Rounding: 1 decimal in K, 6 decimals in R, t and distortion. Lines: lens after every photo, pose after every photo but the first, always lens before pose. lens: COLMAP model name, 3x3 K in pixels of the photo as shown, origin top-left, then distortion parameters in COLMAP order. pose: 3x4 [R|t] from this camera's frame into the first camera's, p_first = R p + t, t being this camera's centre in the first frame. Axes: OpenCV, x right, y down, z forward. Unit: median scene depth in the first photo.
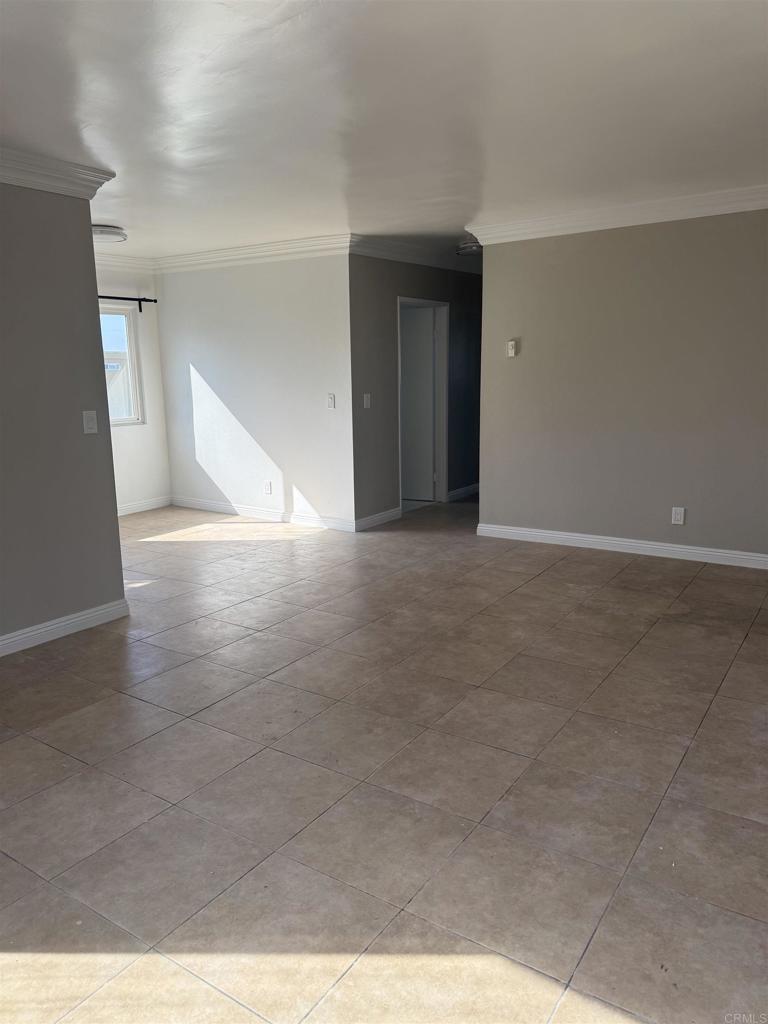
lens RADIAL K [[732.2, 0, 382.8], [0, 732.2, 516.7], [0, 0, 1]] dist [0.104274, -0.016473]
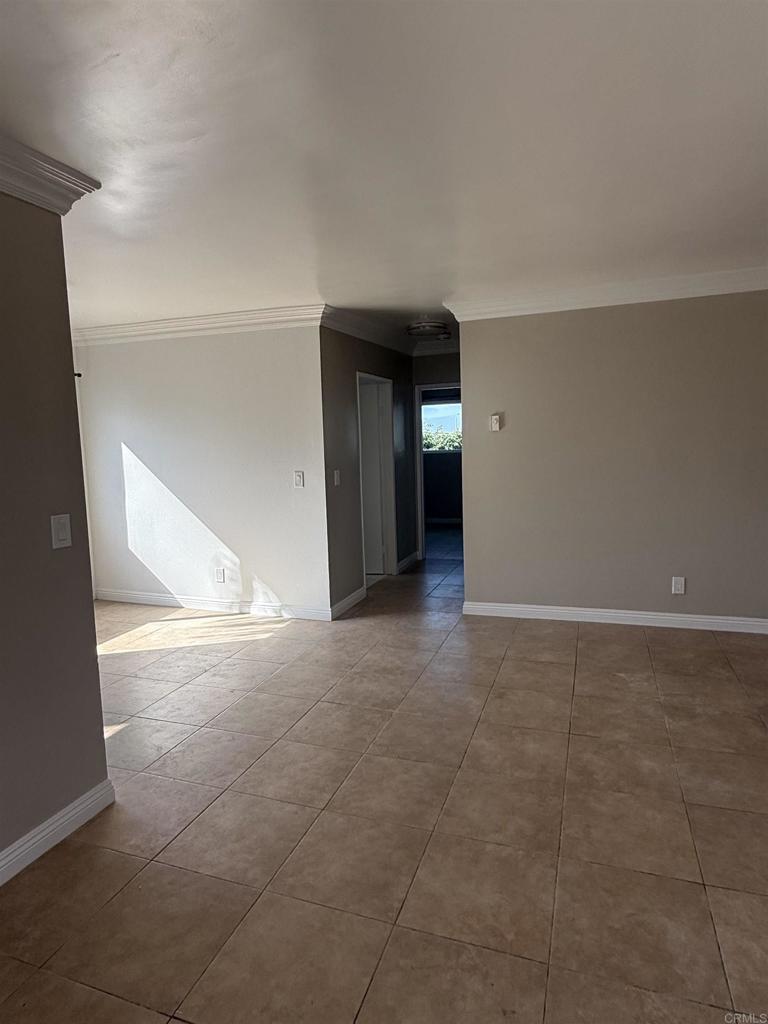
lens RADIAL K [[592.0, 0, 388.4], [0, 592.0, 511.2], [0, 0, 1]] dist [0.004549, 0.000262]
pose [[0.964516, -0.041952, 0.260669, -0.171459], [0.063838, 0.995057, -0.076066, -0.059334], [-0.256189, 0.090008, 0.962427, 0.286642]]
